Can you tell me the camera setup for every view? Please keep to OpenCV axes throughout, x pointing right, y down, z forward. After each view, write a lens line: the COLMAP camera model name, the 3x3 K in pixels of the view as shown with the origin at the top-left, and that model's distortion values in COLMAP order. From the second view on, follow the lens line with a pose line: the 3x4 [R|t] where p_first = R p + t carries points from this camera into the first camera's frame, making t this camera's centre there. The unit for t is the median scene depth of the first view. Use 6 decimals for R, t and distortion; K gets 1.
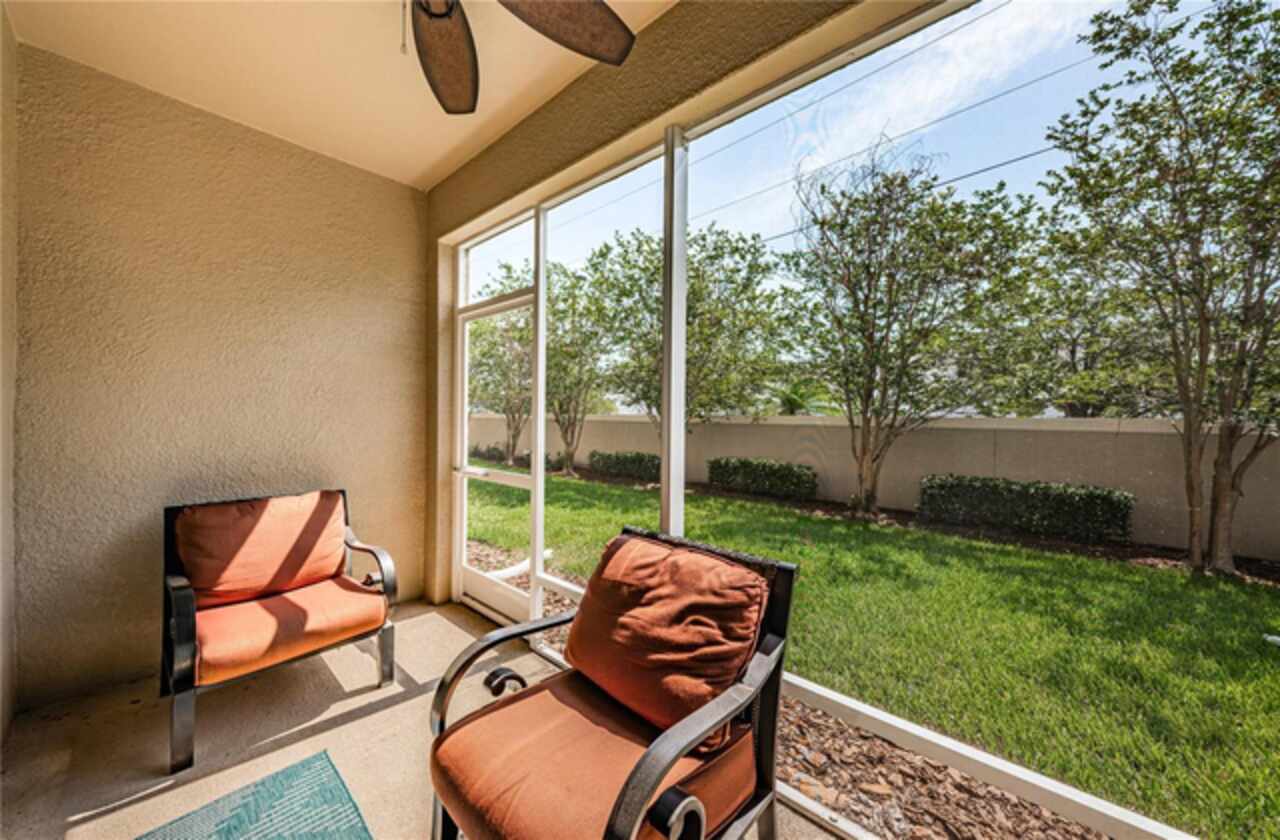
lens RADIAL K [[441.5, 0, 642.1], [0, 441.5, 418.9], [0, 0, 1]] dist [-0.000127, 0.000030]
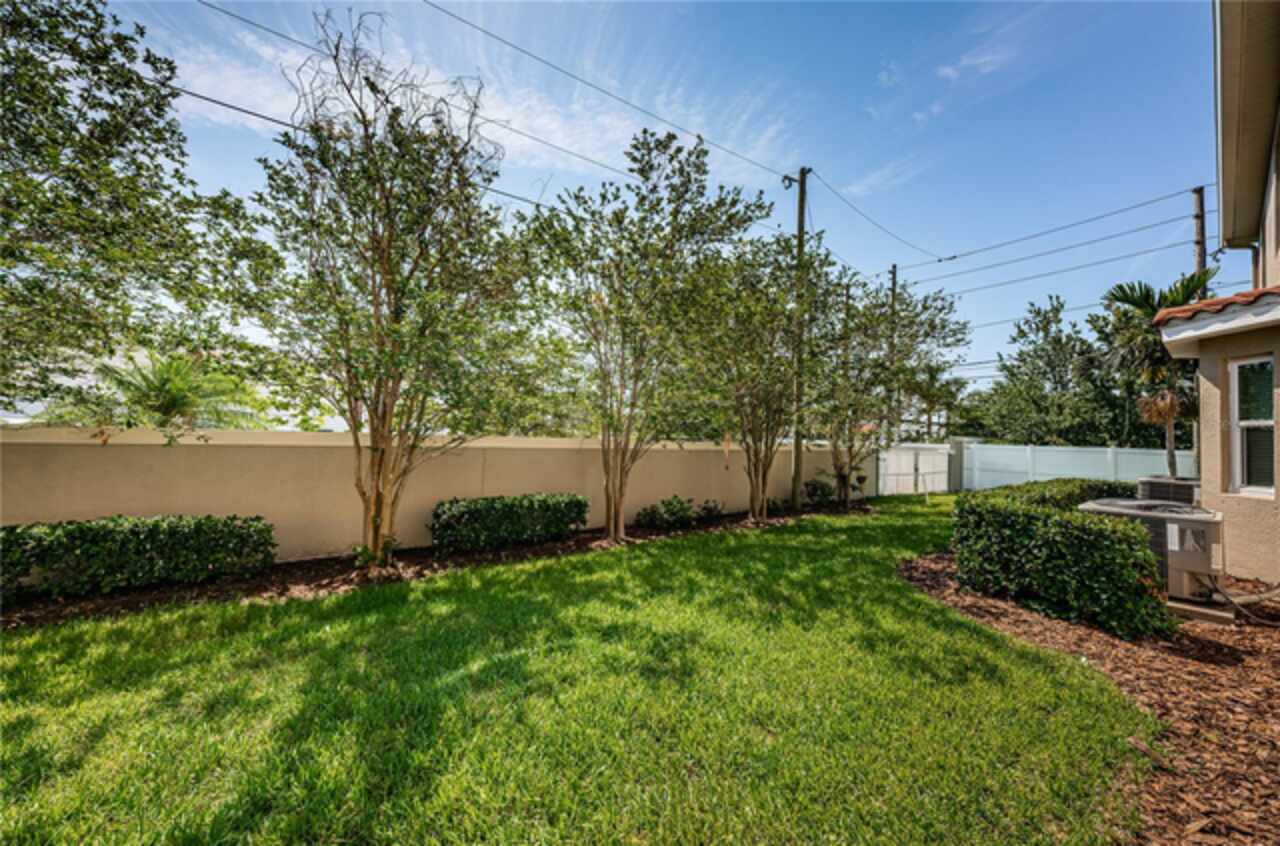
lens RADIAL K [[441.5, 0, 637.0], [0, 441.5, 419.6], [0, 0, 1]] dist [-0.000127, 0.000030]
pose [[0.197964, 0.033373, 0.979641, -0.128068], [-0.019716, 0.999354, -0.030061, -0.016249], [-0.980011, -0.013363, 0.198494, 0.456153]]
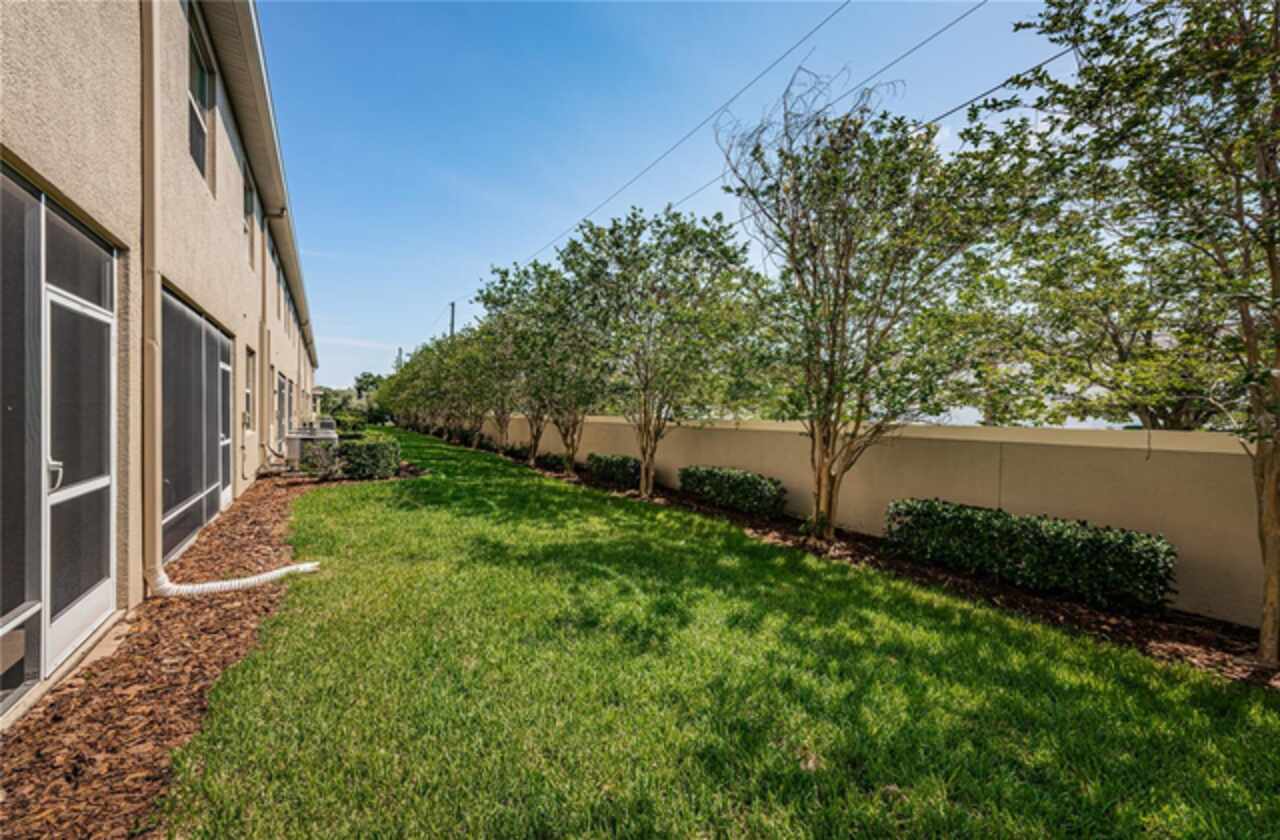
lens RADIAL K [[441.5, 0, 634.6], [0, 441.5, 416.6], [0, 0, 1]] dist [-0.000127, 0.000030]
pose [[0.970419, 0.006530, -0.241338, 0.376246], [-0.007742, 0.999962, -0.004074, -0.009522], [0.241302, 0.005822, 0.970433, 0.128470]]
